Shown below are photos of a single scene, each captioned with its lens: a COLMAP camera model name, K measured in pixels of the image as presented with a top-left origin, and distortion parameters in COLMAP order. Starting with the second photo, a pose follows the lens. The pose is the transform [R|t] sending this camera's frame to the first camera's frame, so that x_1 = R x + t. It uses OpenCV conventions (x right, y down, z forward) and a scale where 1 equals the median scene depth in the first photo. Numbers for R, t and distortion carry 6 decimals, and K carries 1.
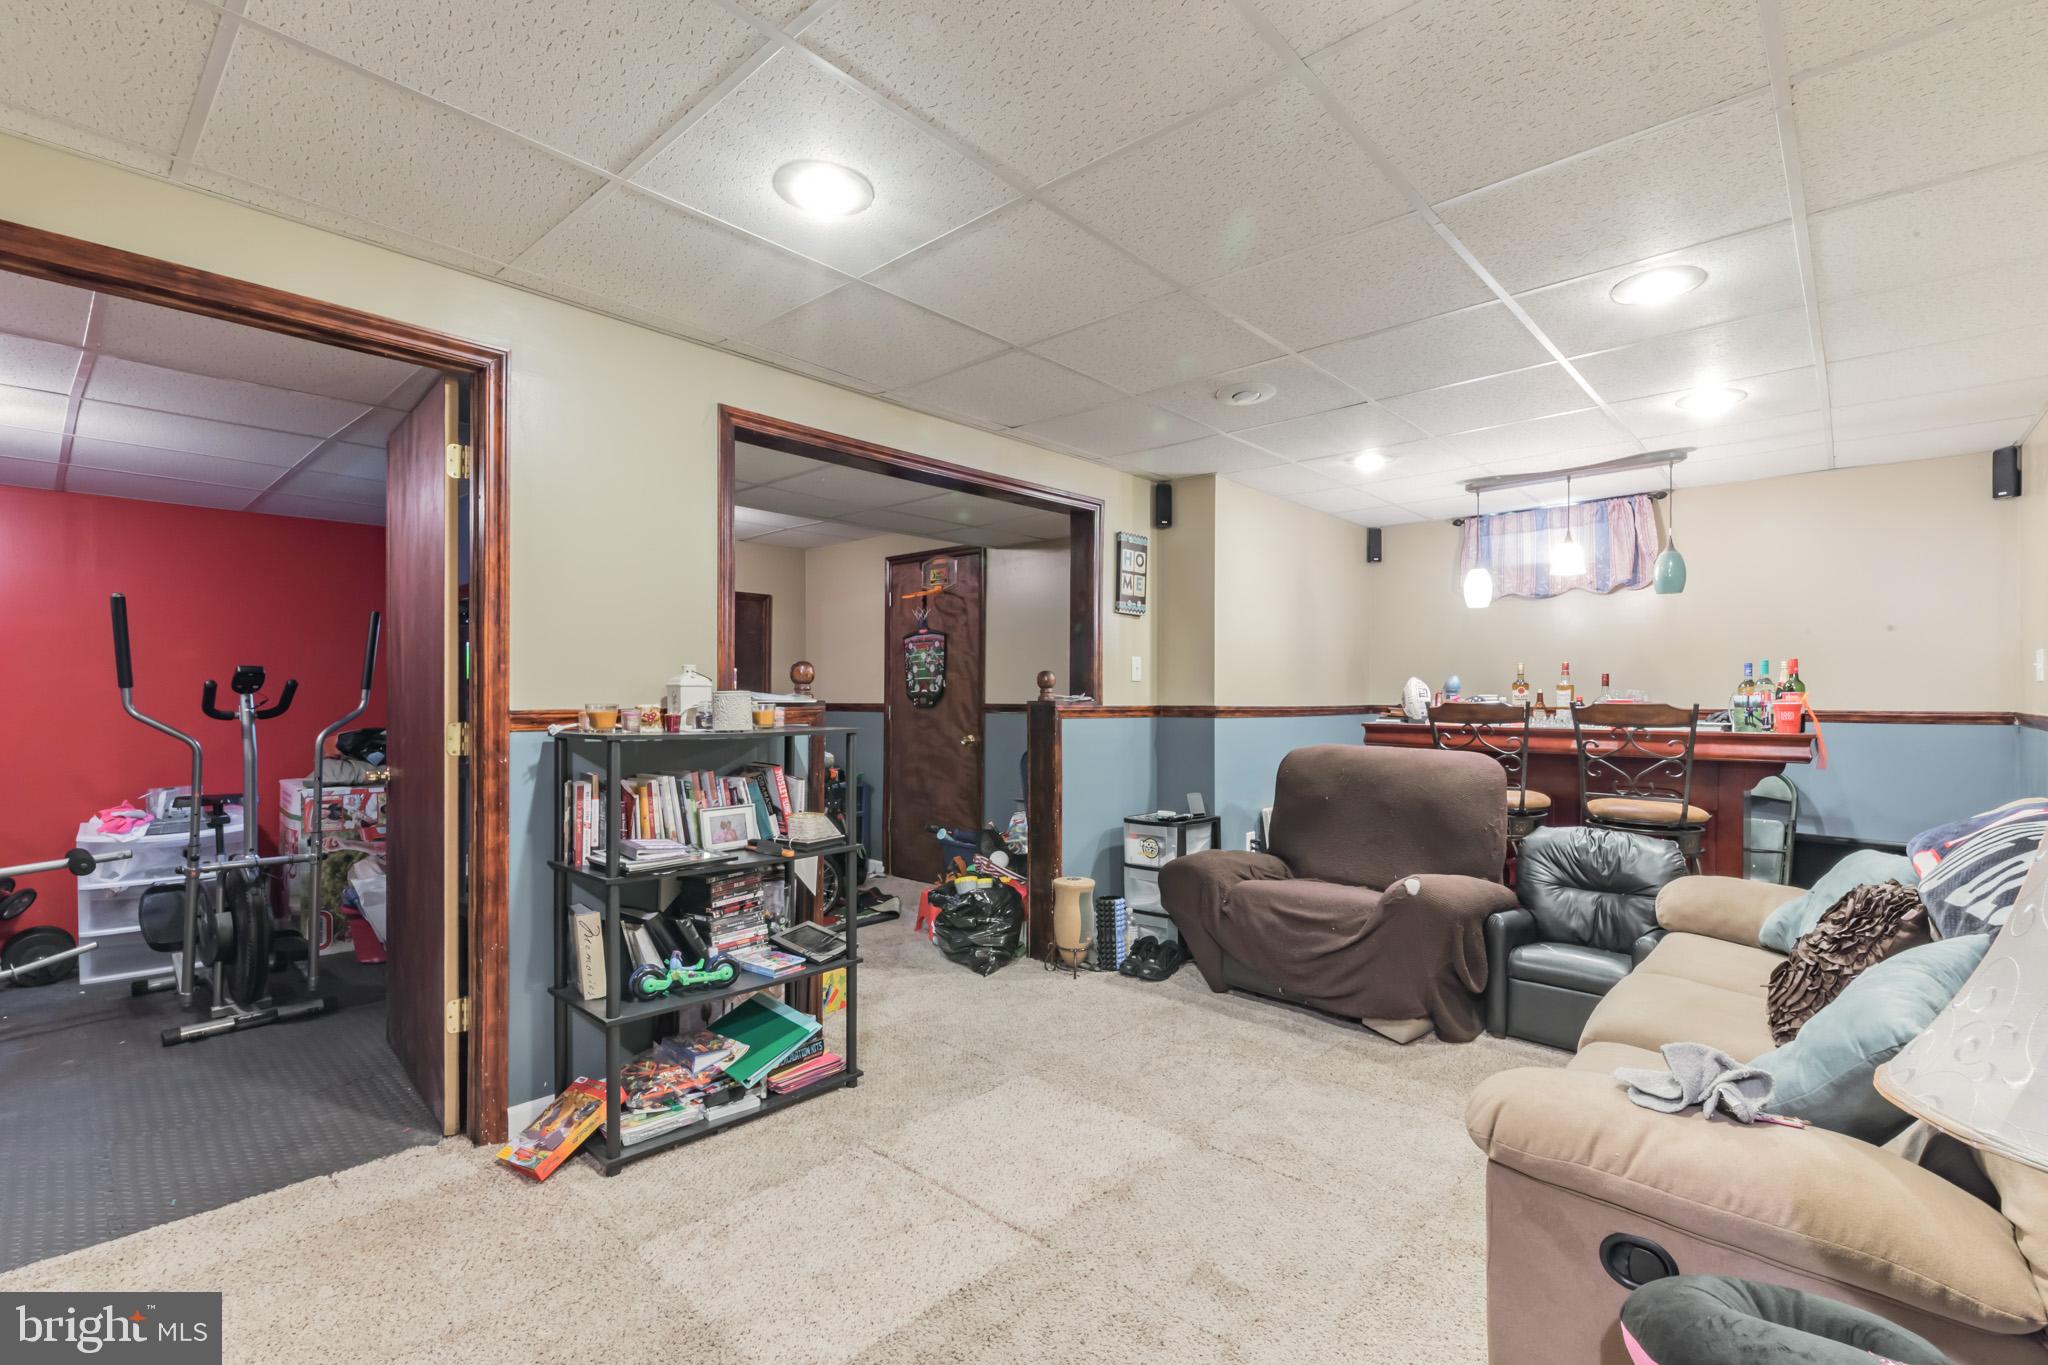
lens RADIAL K [[927.5, 0, 1026.5], [0, 927.5, 692.3], [0, 0, 1]] dist [-0.001578, -0.001213]
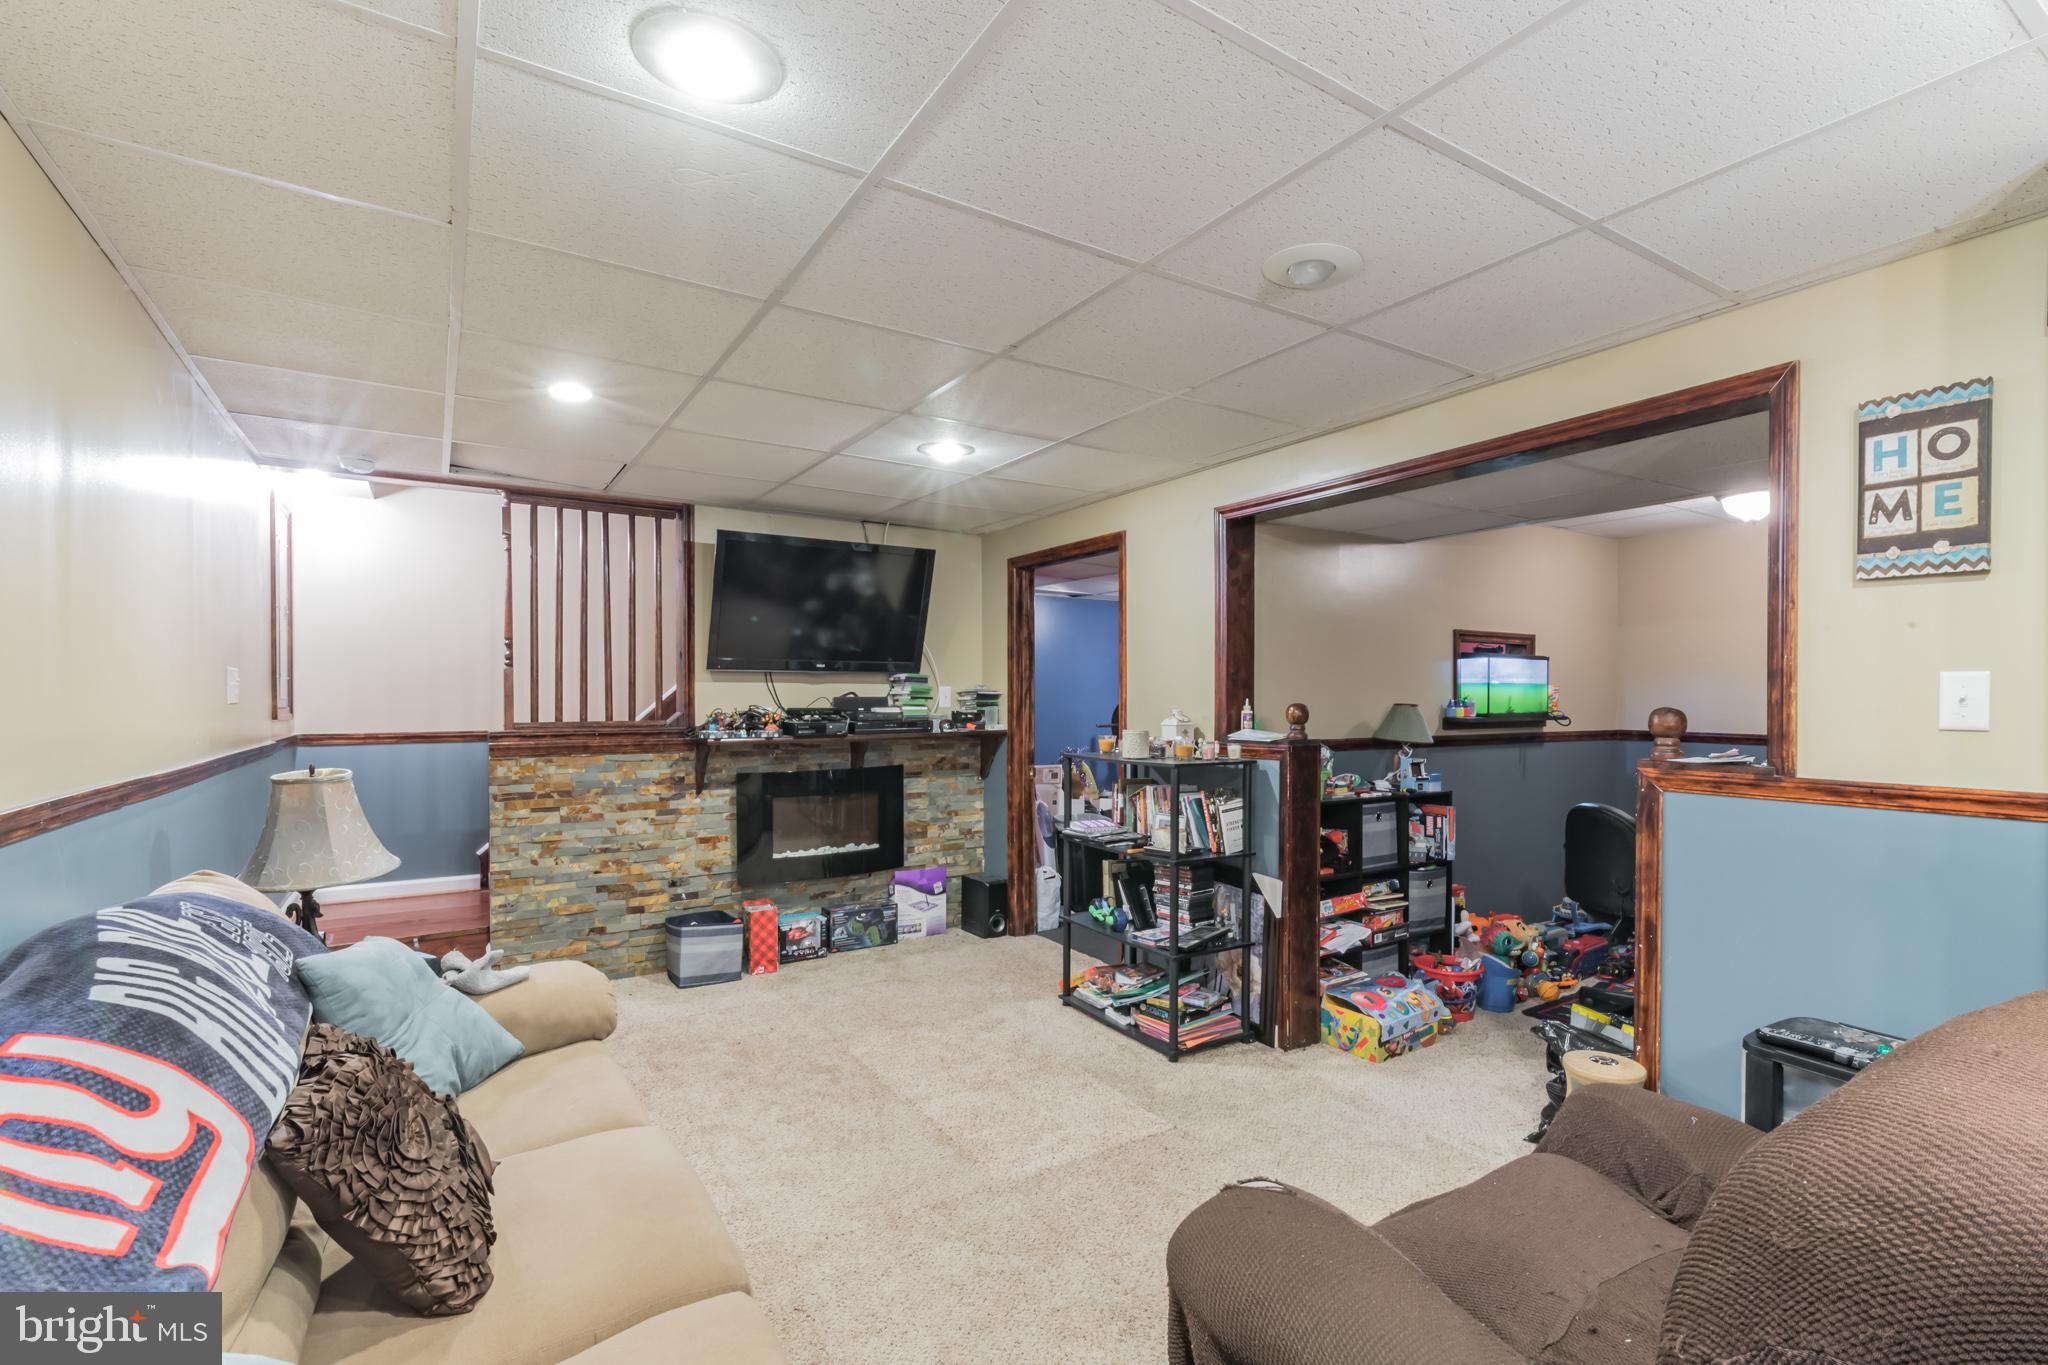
lens RADIAL K [[927.5, 0, 1025.3], [0, 927.5, 694.2], [0, 0, 1]] dist [-0.001578, -0.001213]
pose [[-0.256993, -0.008906, -0.966372, 0.770885], [-0.002141, 0.999960, -0.008646, -0.028252], [0.966411, -0.000152, -0.257002, 0.848368]]
